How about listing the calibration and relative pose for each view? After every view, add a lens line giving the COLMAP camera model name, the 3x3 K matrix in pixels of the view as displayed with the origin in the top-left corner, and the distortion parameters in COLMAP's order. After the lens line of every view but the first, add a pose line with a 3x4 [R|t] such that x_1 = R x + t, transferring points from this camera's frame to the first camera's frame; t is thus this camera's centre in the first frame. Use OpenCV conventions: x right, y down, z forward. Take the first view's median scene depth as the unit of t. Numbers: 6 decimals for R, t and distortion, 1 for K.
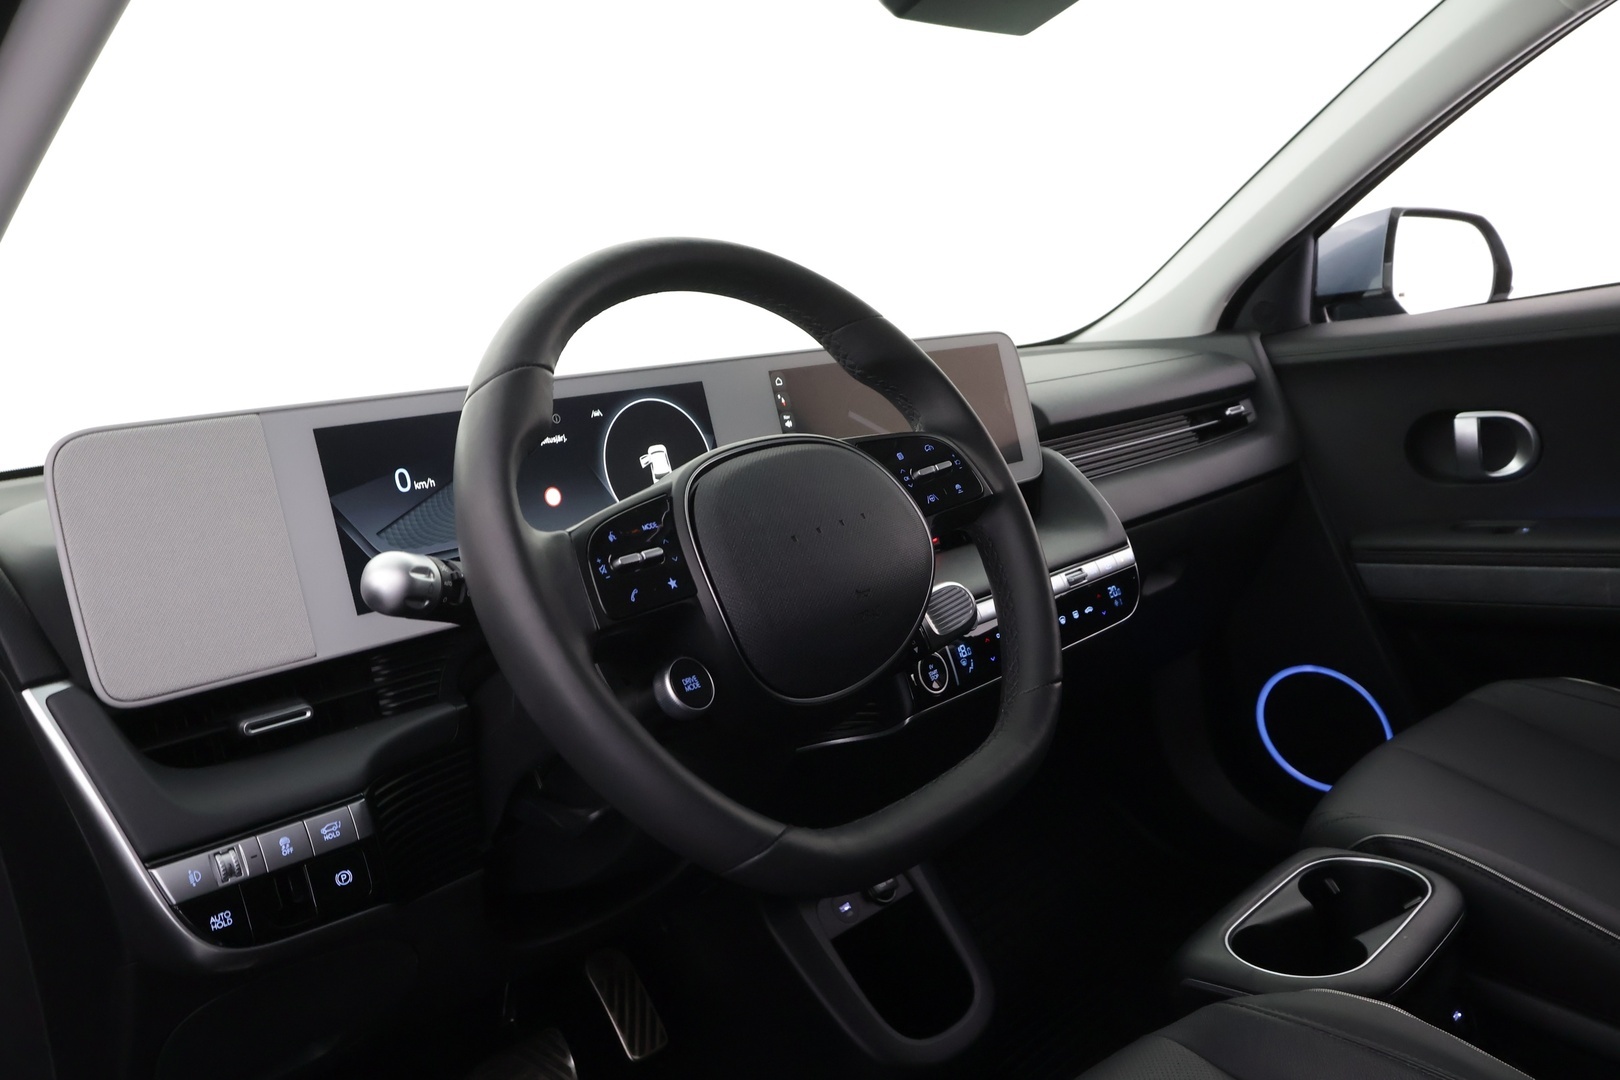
lens RADIAL K [[1261.5, 0, 810.0], [0, 1261.5, 540.0], [0, 0, 1]] dist [-0.003922, -0.002728]
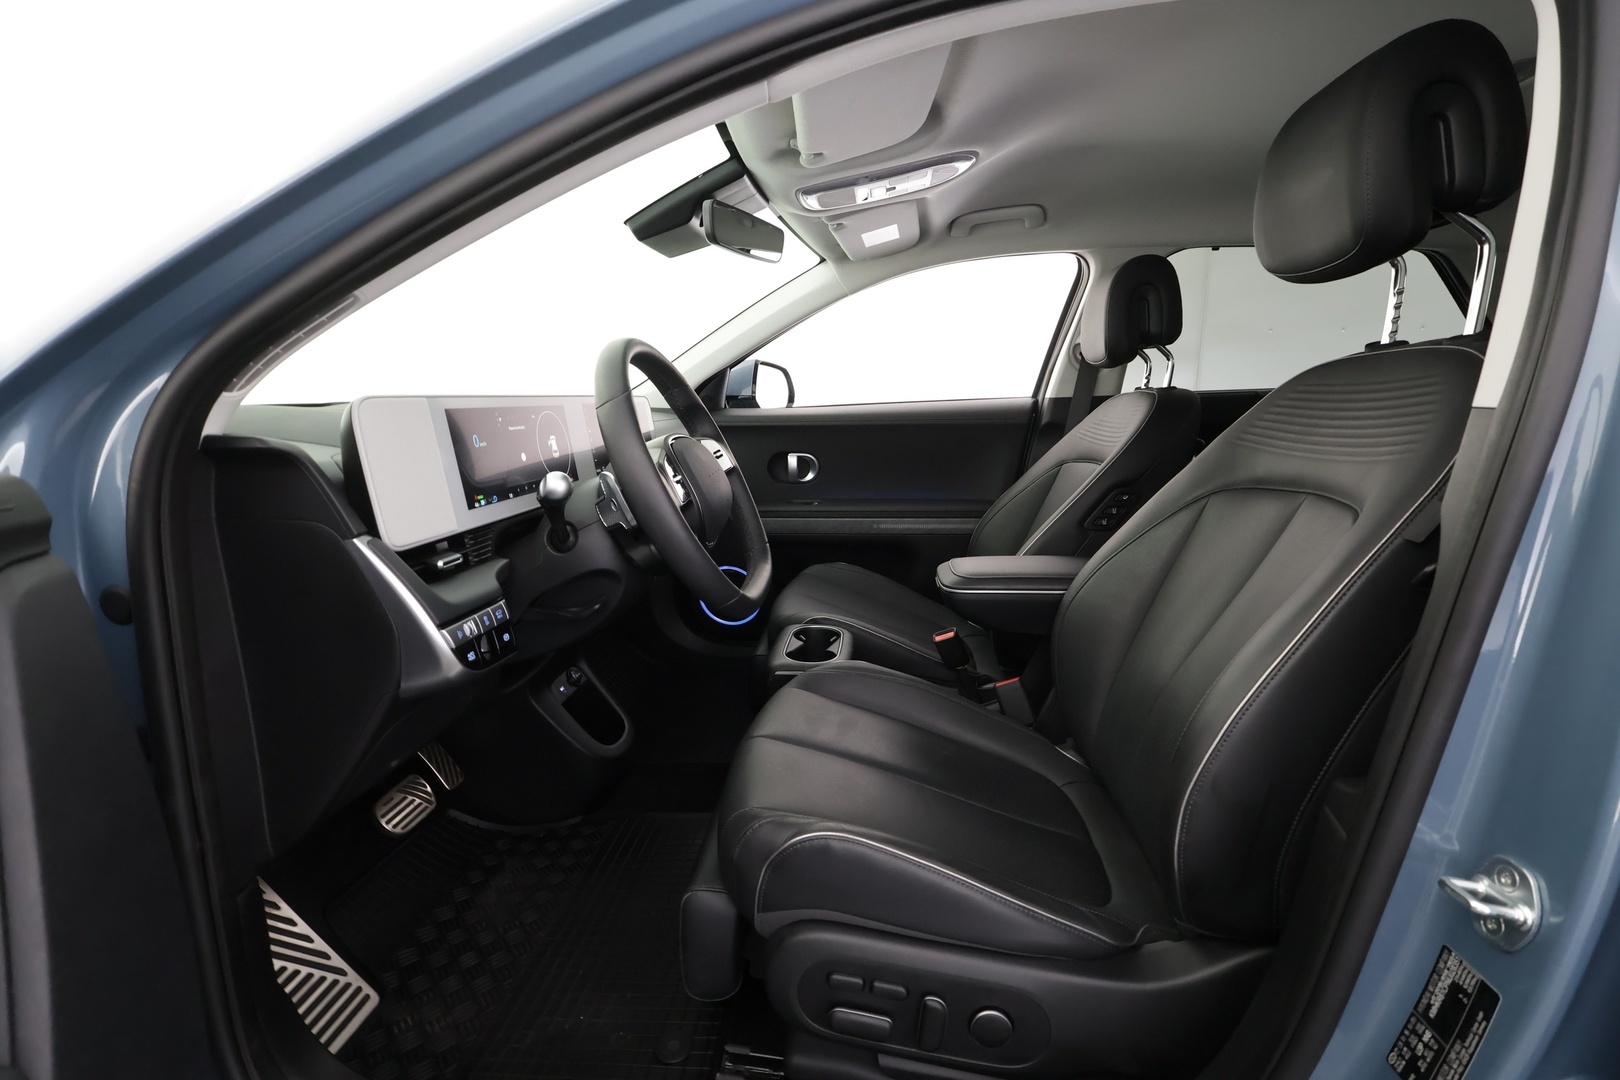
lens RADIAL K [[745.4, 0, 810.0], [0, 745.4, 540.0], [0, 0, 1]] dist [-0.002529, -0.000455]
pose [[0.776760, -0.006936, 0.629759, -0.345407], [0.001077, 0.999953, 0.009685, 0.049285], [-0.629796, -0.006844, 0.776730, -0.097903]]
